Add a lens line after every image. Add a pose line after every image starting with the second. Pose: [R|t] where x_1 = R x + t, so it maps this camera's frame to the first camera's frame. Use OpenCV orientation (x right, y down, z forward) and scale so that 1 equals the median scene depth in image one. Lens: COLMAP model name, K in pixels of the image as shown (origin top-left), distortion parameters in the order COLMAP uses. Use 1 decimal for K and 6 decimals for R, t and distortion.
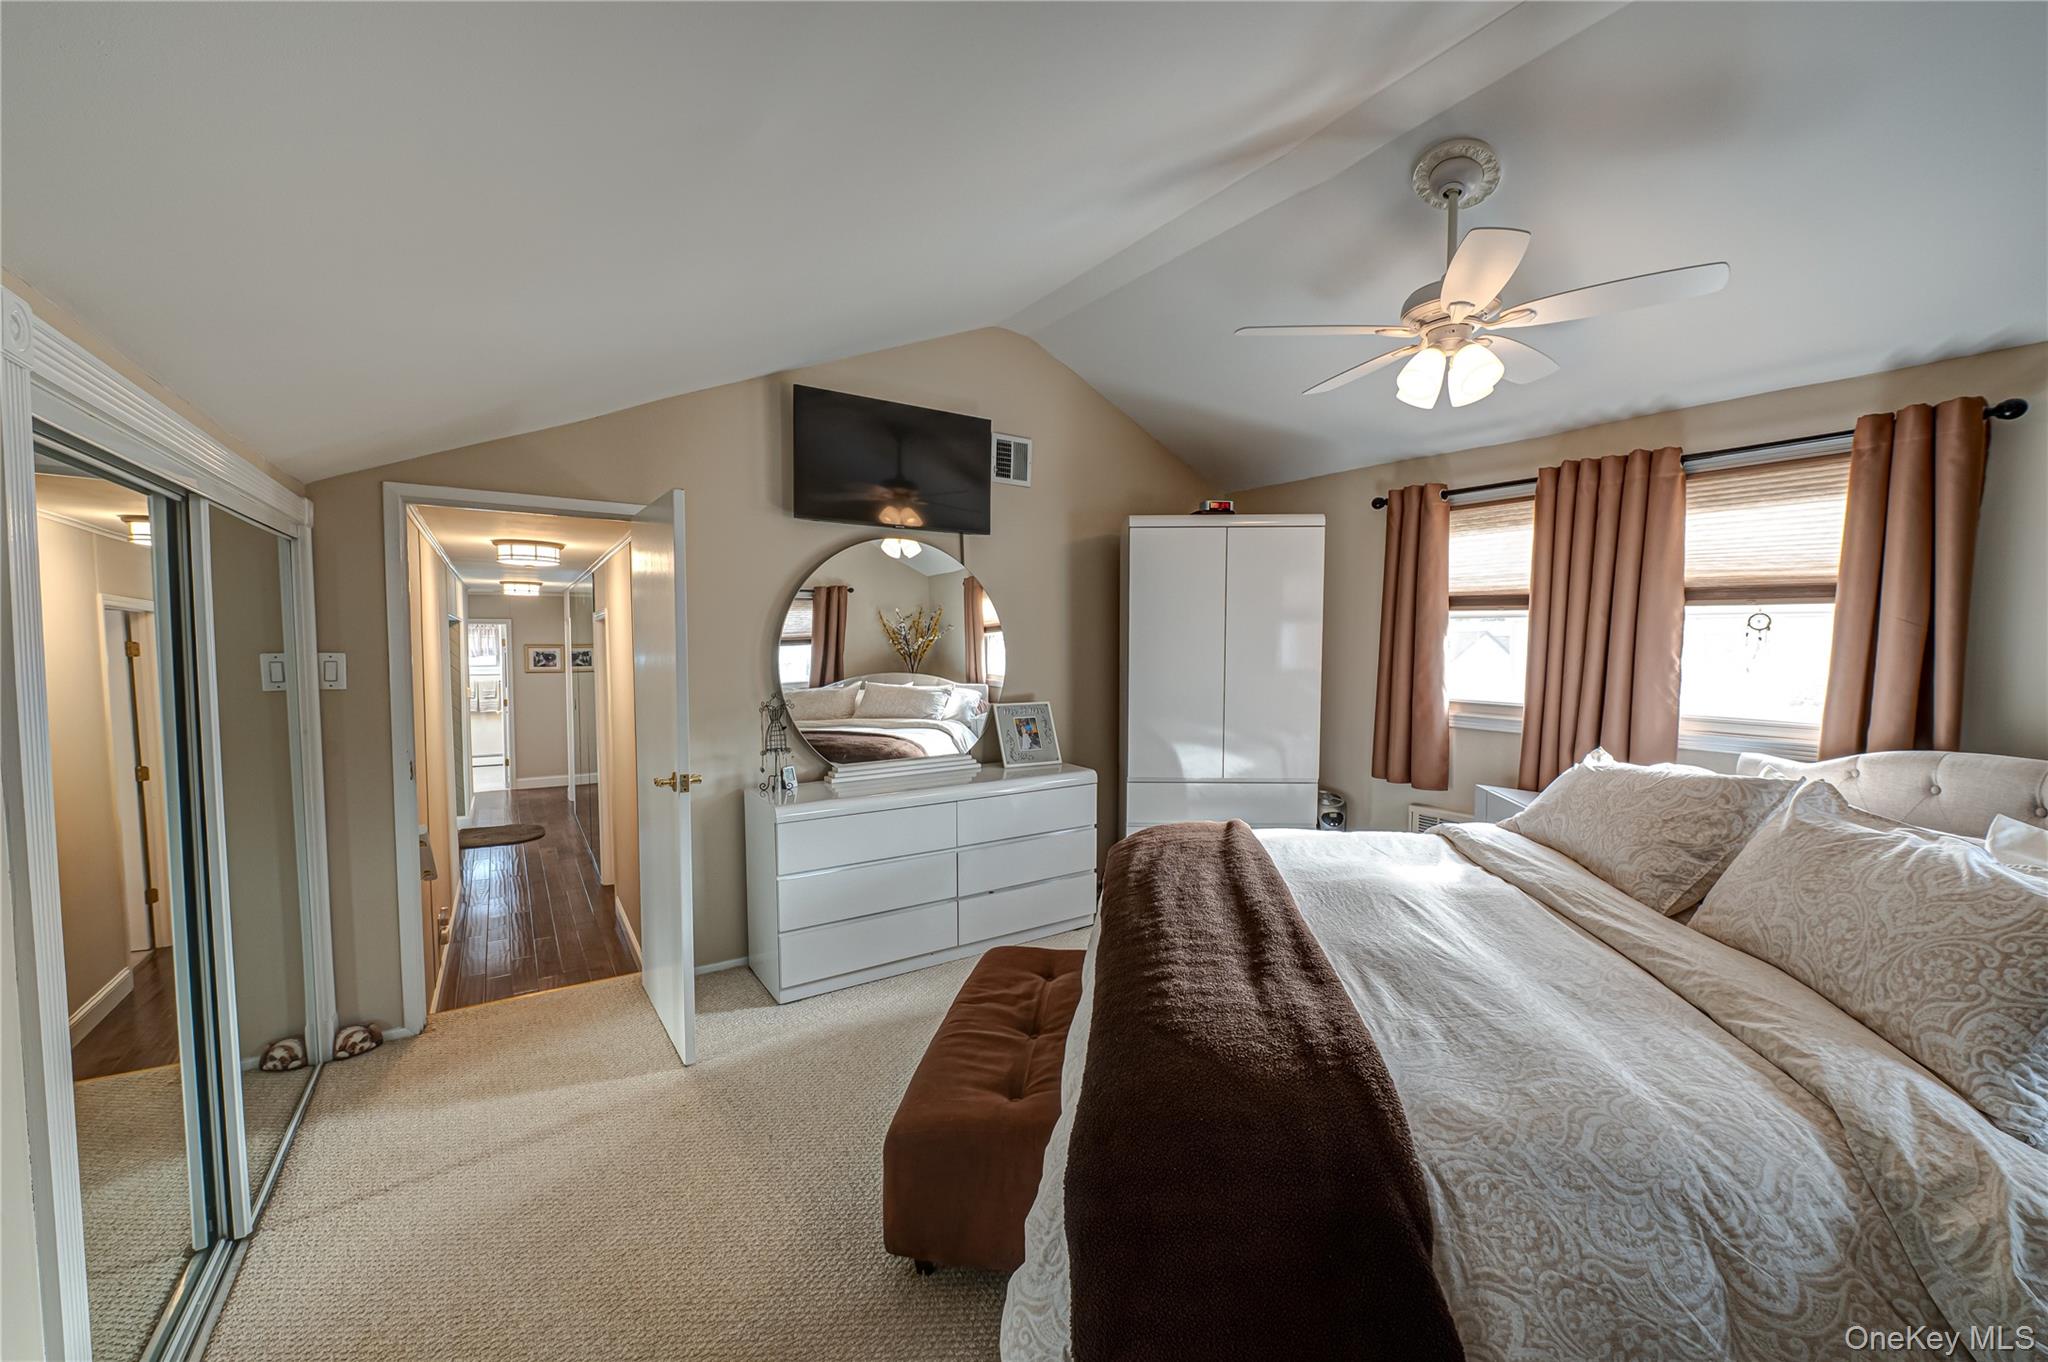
lens RADIAL K [[802.4, 0, 1031.6], [0, 802.4, 686.5], [0, 0, 1]] dist [-0.002345, -0.001123]
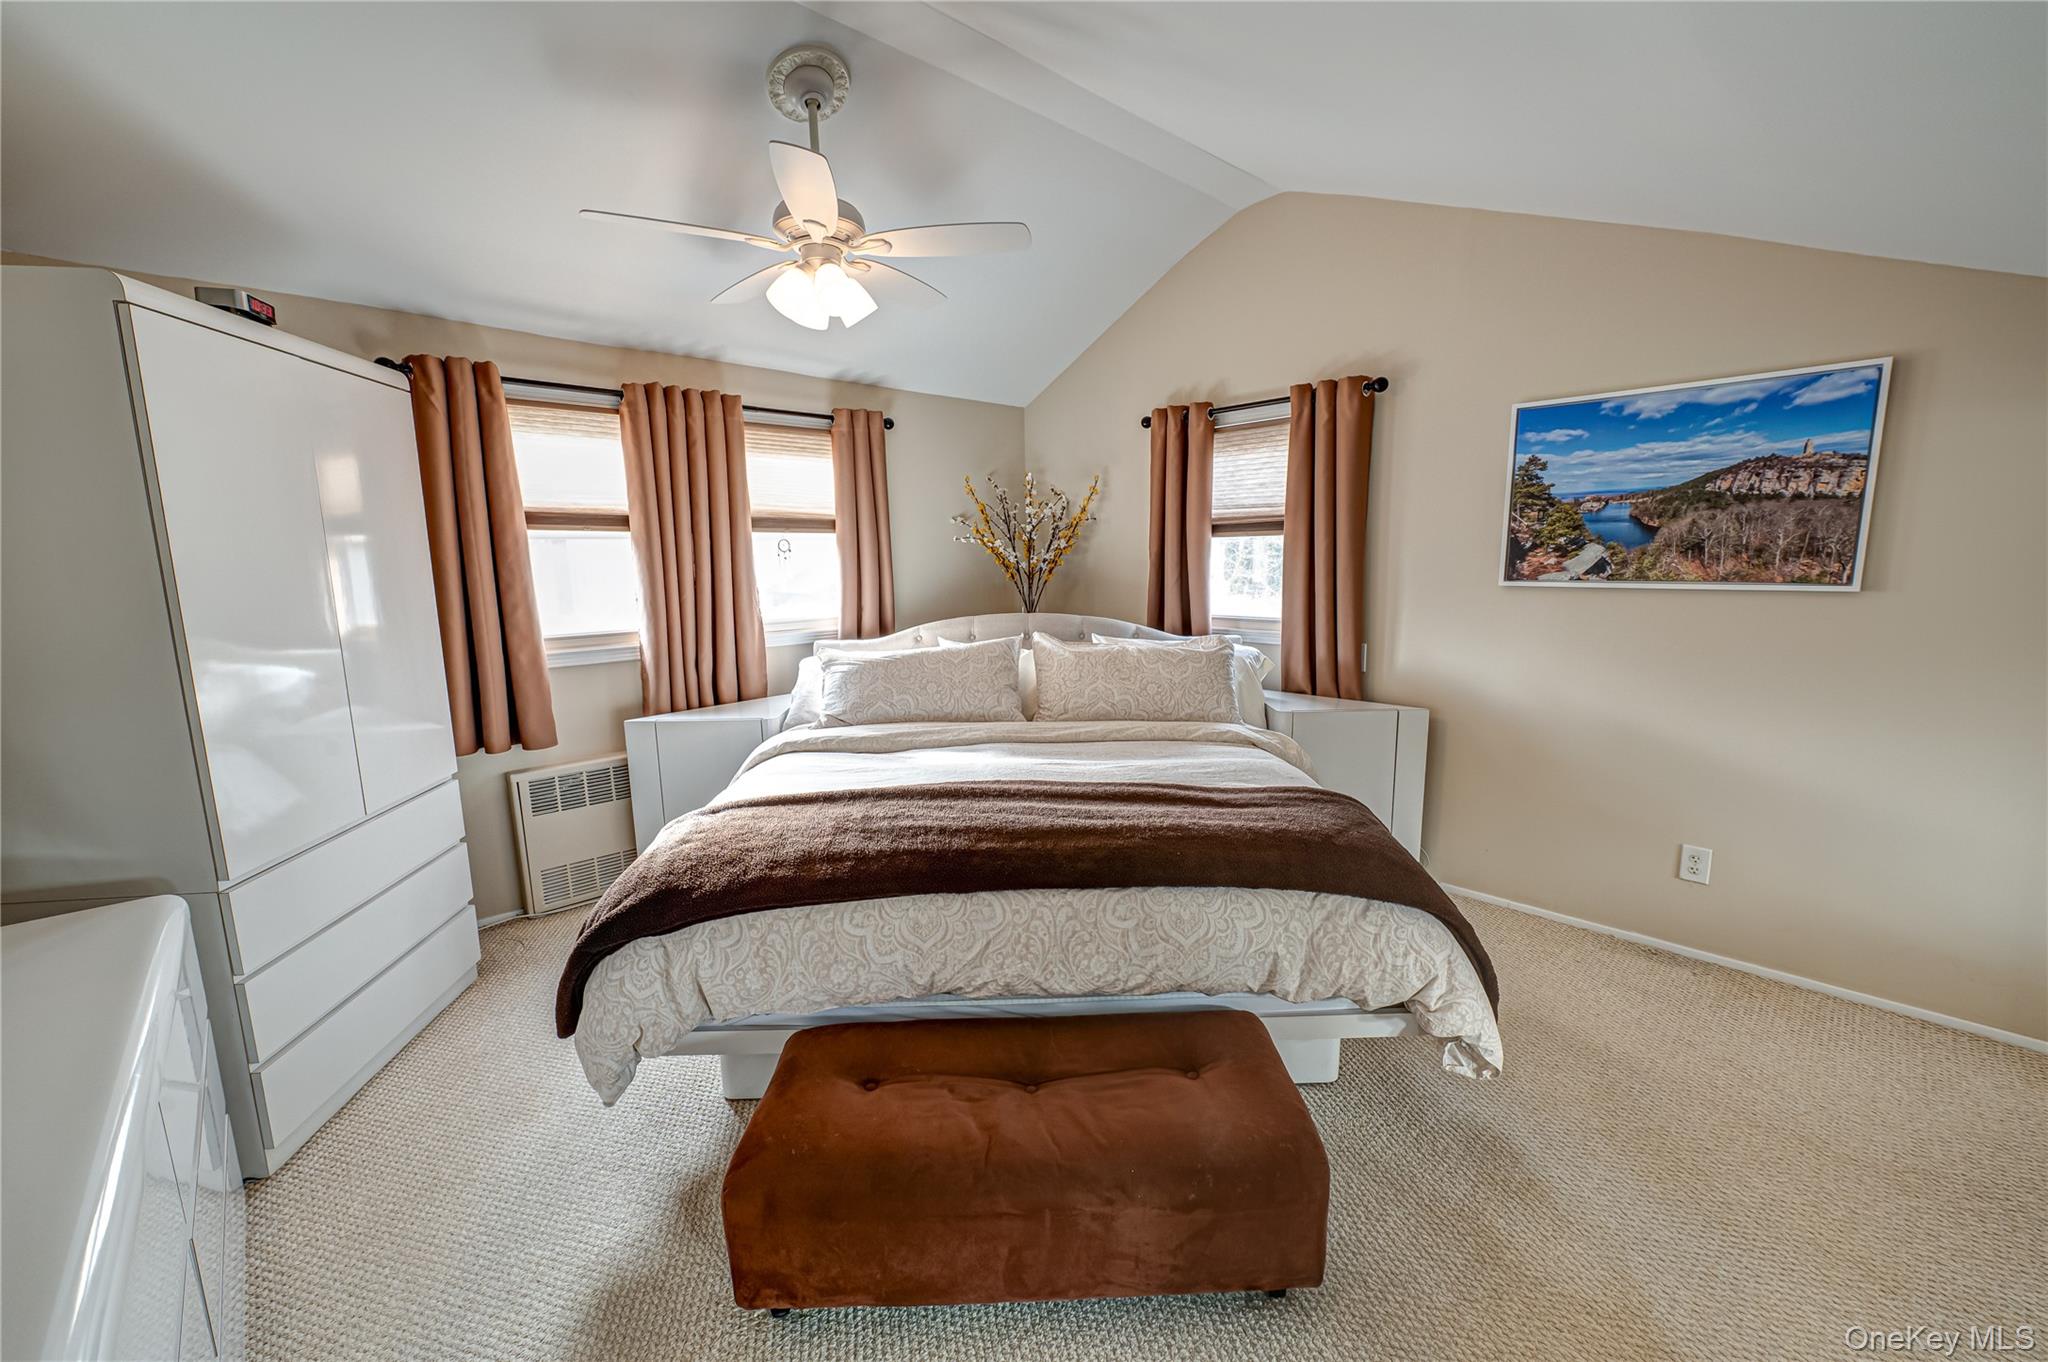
lens RADIAL K [[802.4, 0, 1032.6], [0, 802.4, 683.5], [0, 0, 1]] dist [-0.002345, -0.001123]
pose [[-0.171248, -0.157698, 0.972525, -0.468141], [0.077251, 0.981919, 0.172824, -0.048727], [-0.982195, 0.104725, -0.155969, 0.753524]]
